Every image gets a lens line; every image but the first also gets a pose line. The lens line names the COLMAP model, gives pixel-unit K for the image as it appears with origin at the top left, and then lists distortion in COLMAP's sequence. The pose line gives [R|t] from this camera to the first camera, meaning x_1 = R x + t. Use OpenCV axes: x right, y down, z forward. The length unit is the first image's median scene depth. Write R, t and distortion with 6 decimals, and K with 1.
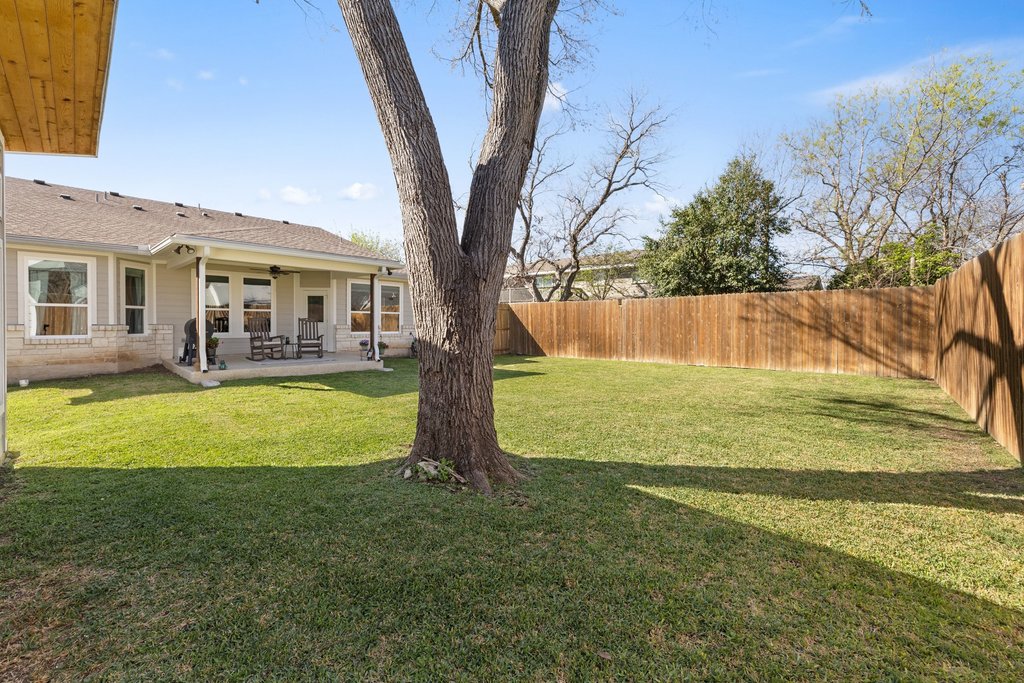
lens RADIAL K [[430.7, 0, 506.7], [0, 430.7, 326.8], [0, 0, 1]] dist [-0.001820, -0.000495]
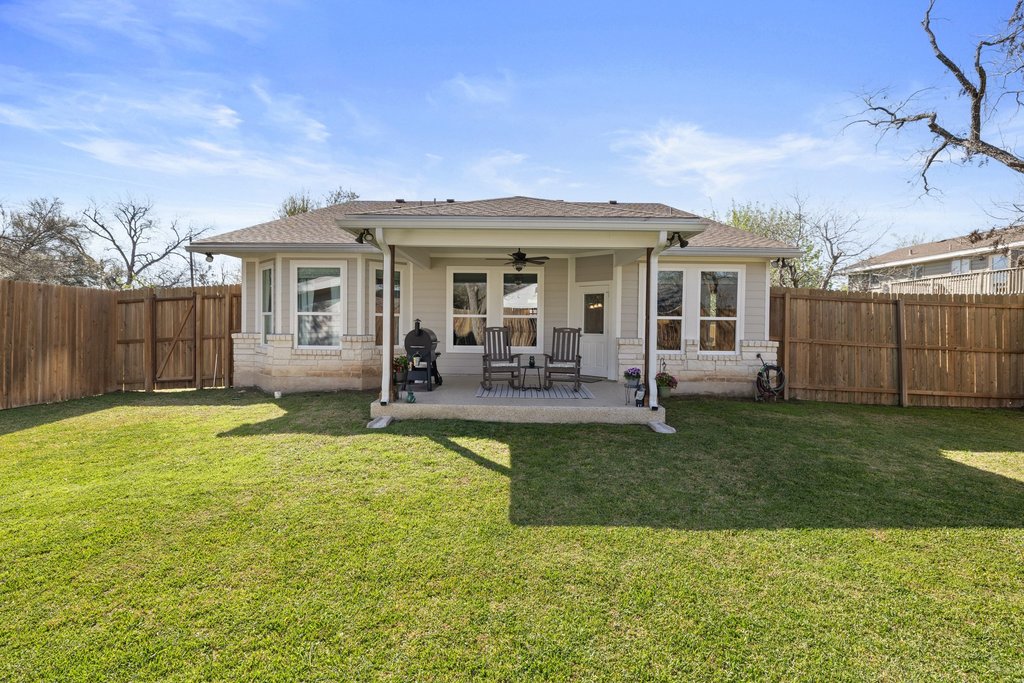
lens RADIAL K [[539.6, 0, 444.3], [0, 539.6, 329.9], [0, 0, 1]] dist [-0.000049, -0.000035]
pose [[0.678511, 0.006865, -0.734558, 0.016415], [-0.014757, 0.999882, -0.004287, -0.012144], [0.734442, 0.013748, 0.678532, 0.345965]]
